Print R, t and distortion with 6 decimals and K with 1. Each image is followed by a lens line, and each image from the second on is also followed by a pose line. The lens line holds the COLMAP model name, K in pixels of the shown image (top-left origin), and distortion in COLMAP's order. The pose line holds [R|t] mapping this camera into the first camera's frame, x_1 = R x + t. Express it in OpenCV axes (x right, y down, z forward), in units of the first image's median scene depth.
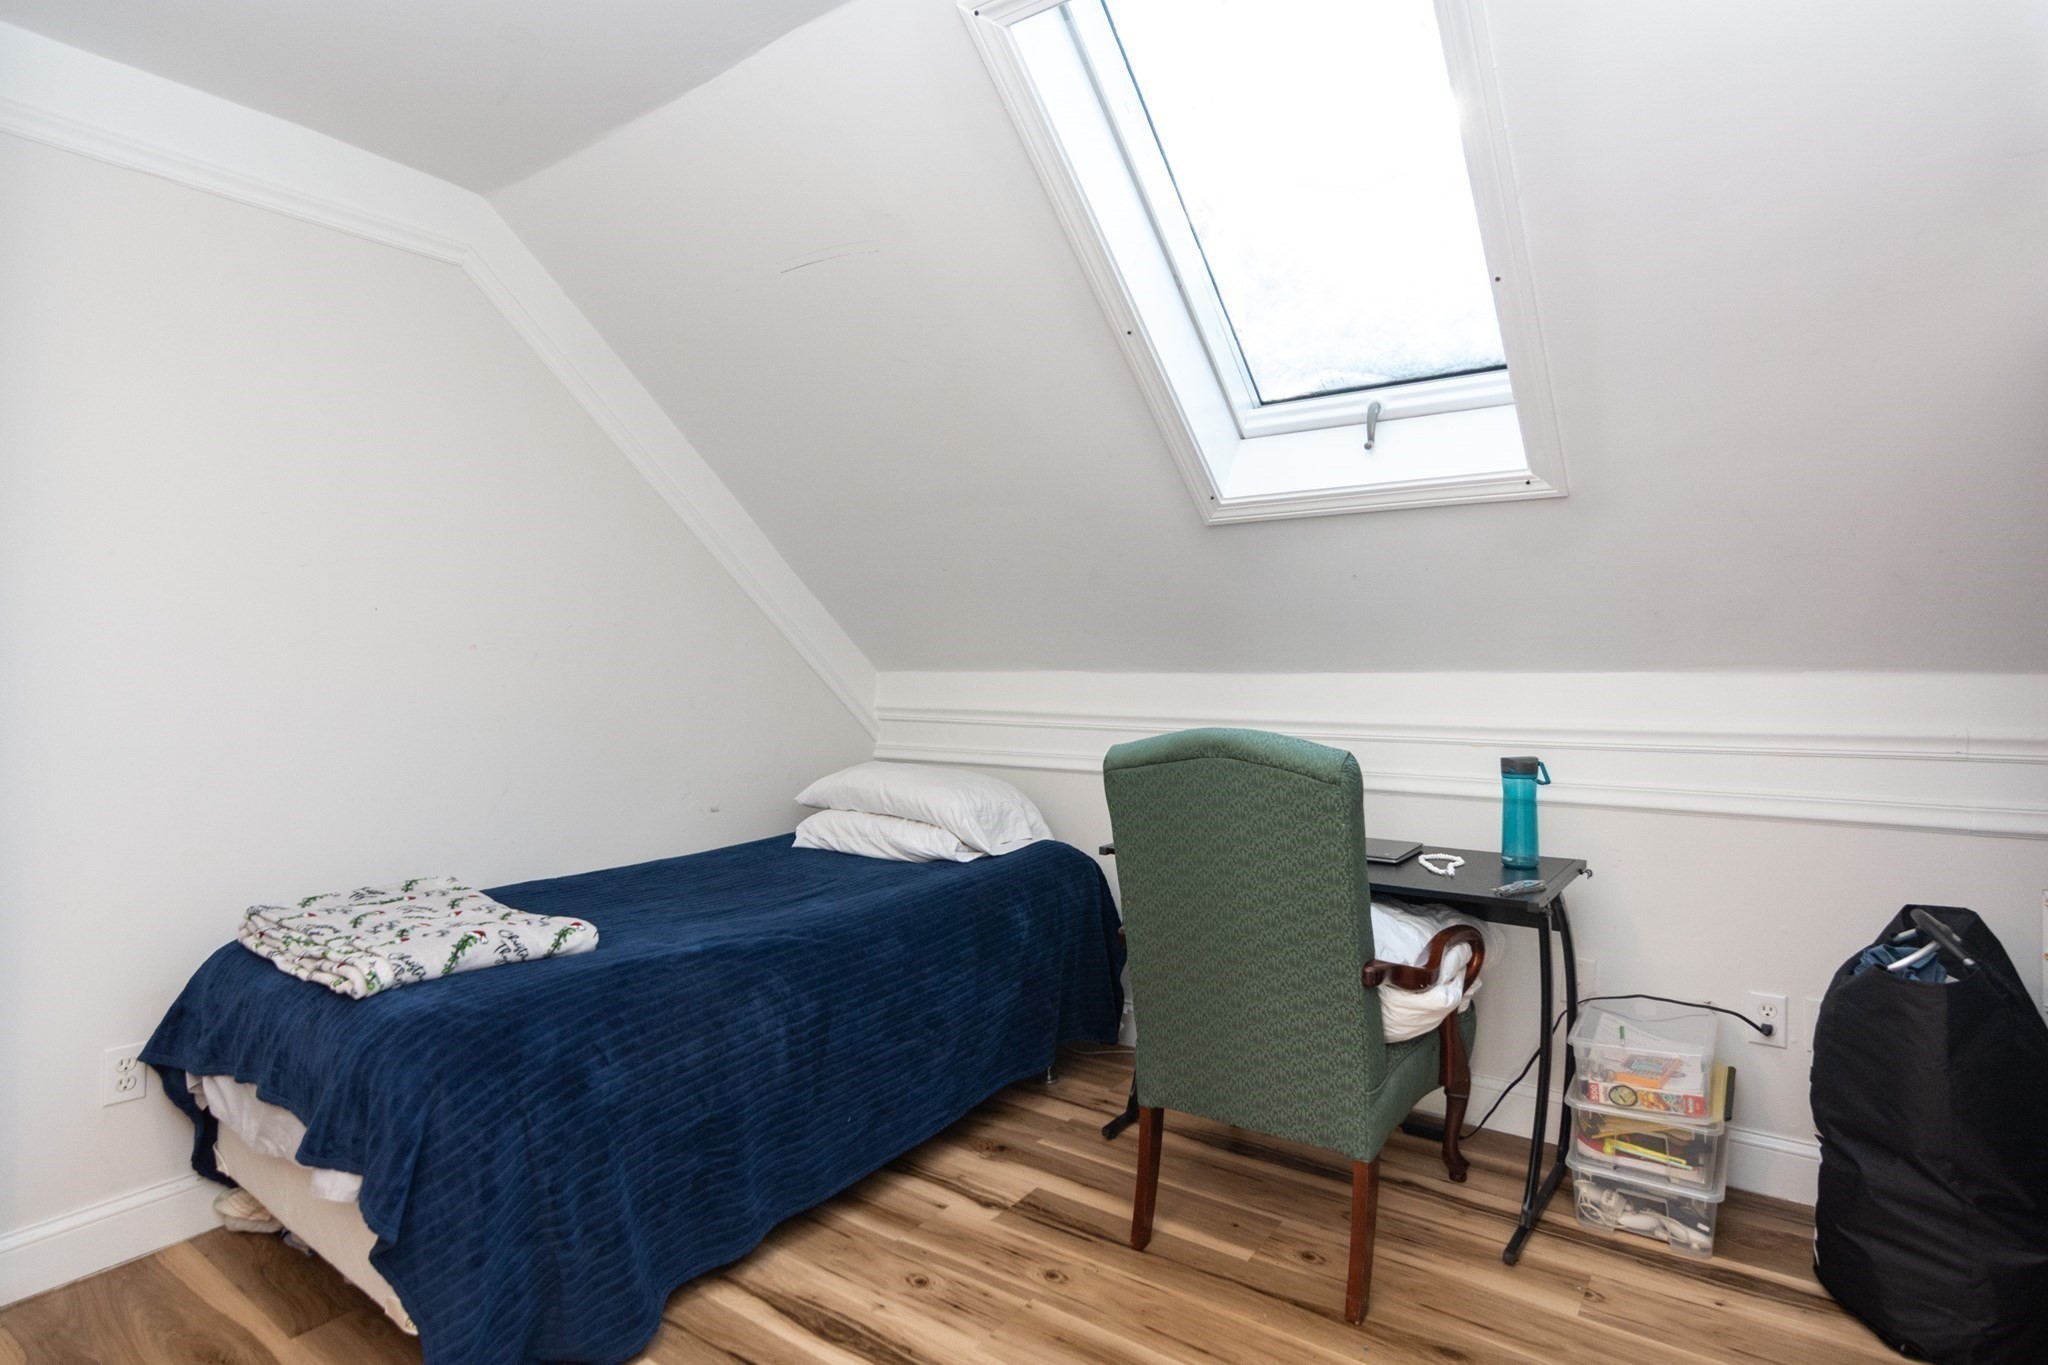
lens RADIAL K [[1032.2, 0, 1020.7], [0, 1032.2, 674.5], [0, 0, 1]] dist [-0.004638, 0.004830]
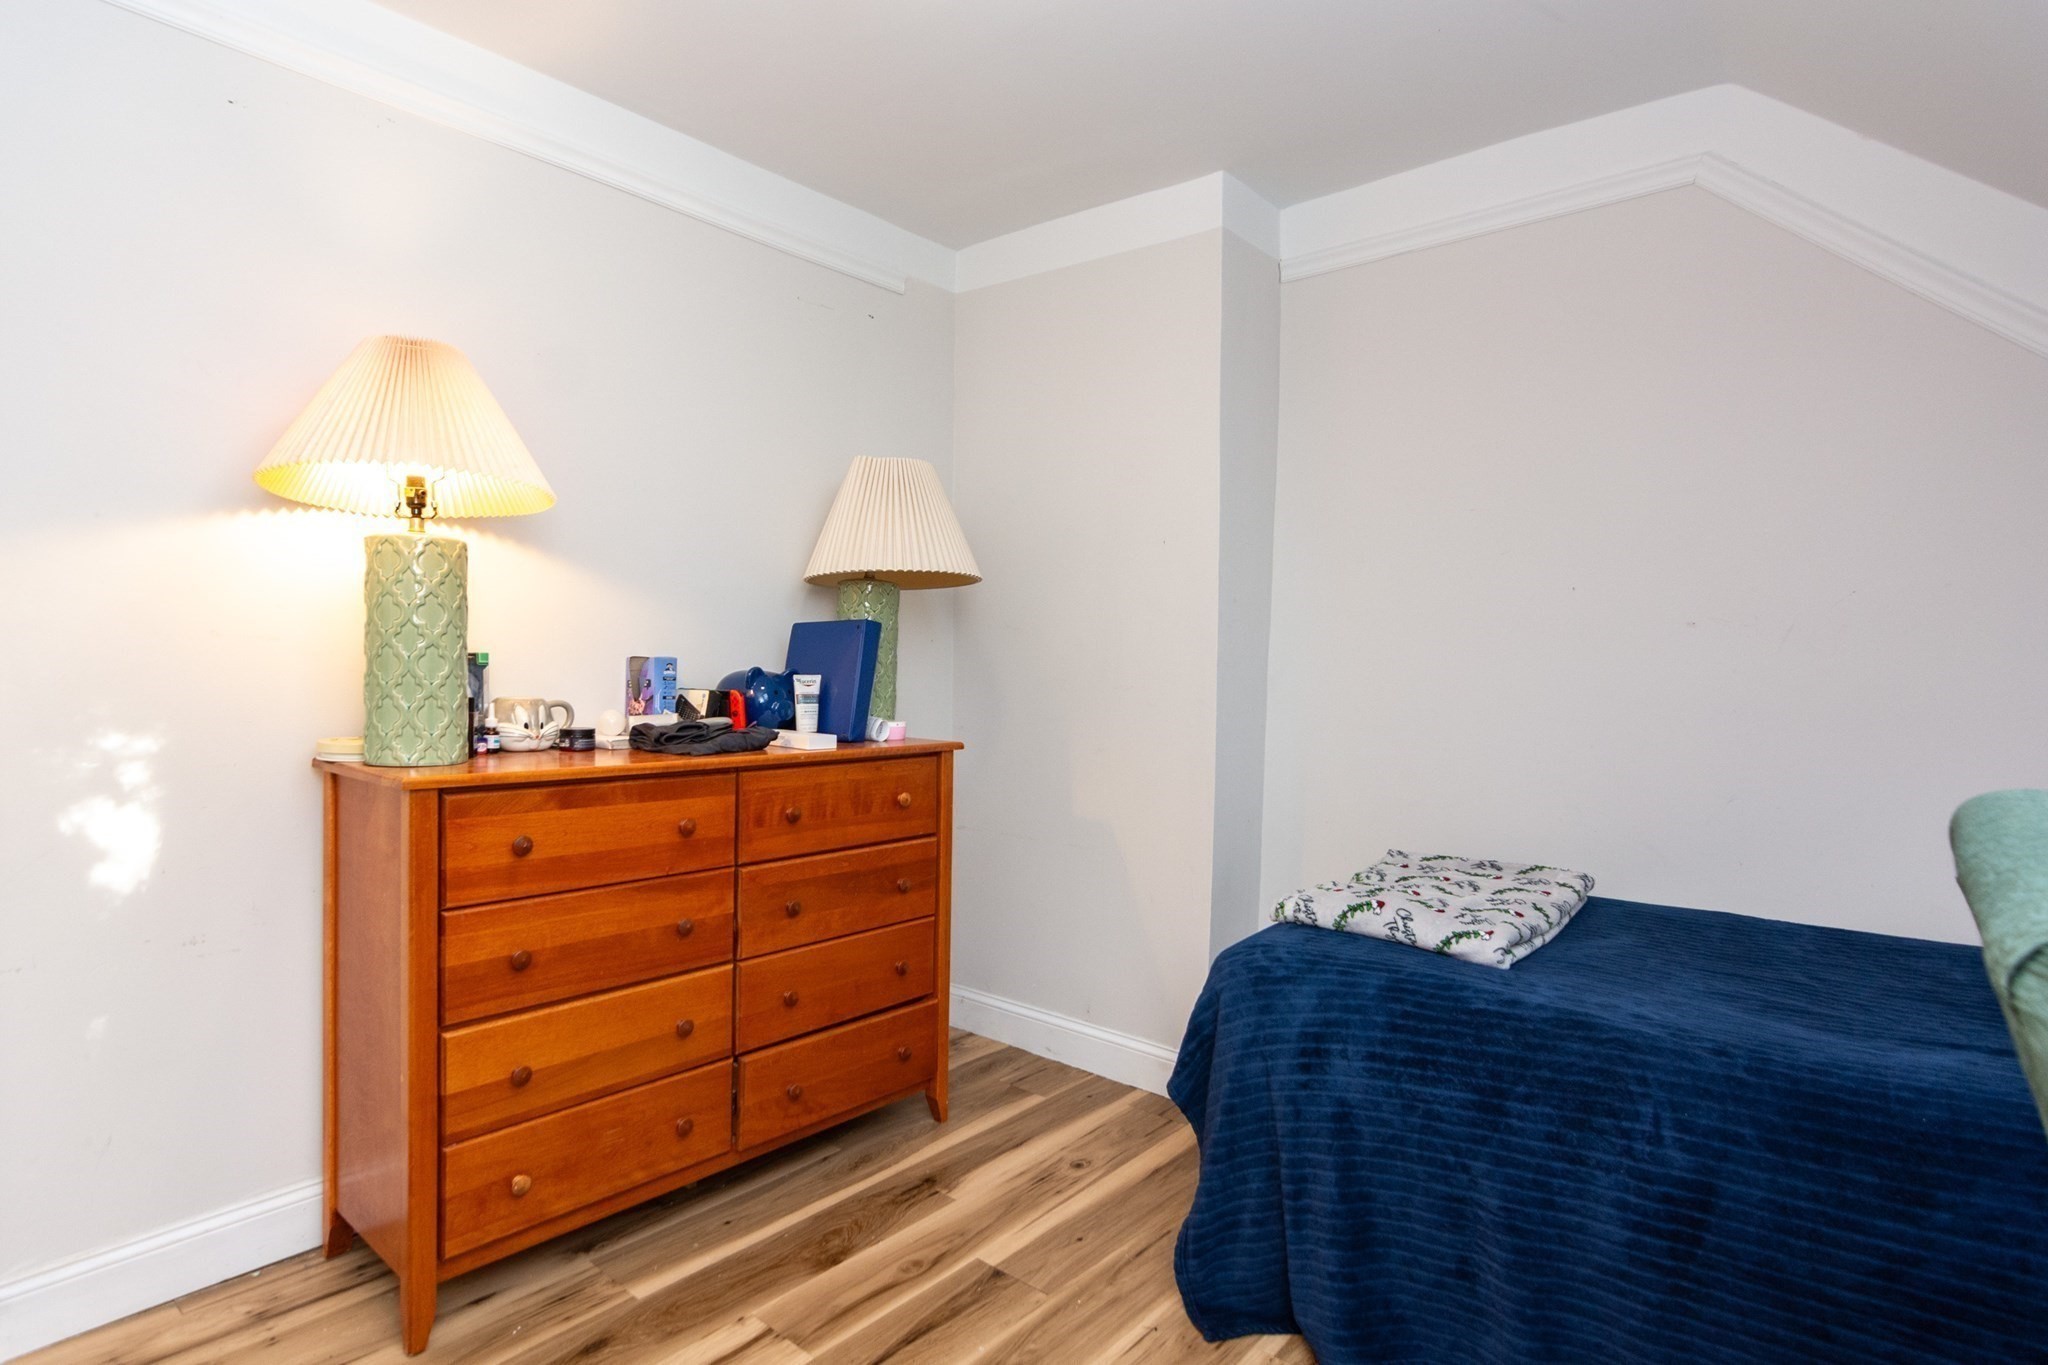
lens RADIAL K [[1032.2, 0, 1024.5], [0, 1032.2, 674.6], [0, 0, 1]] dist [-0.004638, 0.004830]
pose [[-0.024417, 0.009414, -0.999658, 0.515083], [-0.018031, 0.999789, 0.009856, 0.017323], [0.999539, 0.018265, -0.024242, 0.664761]]
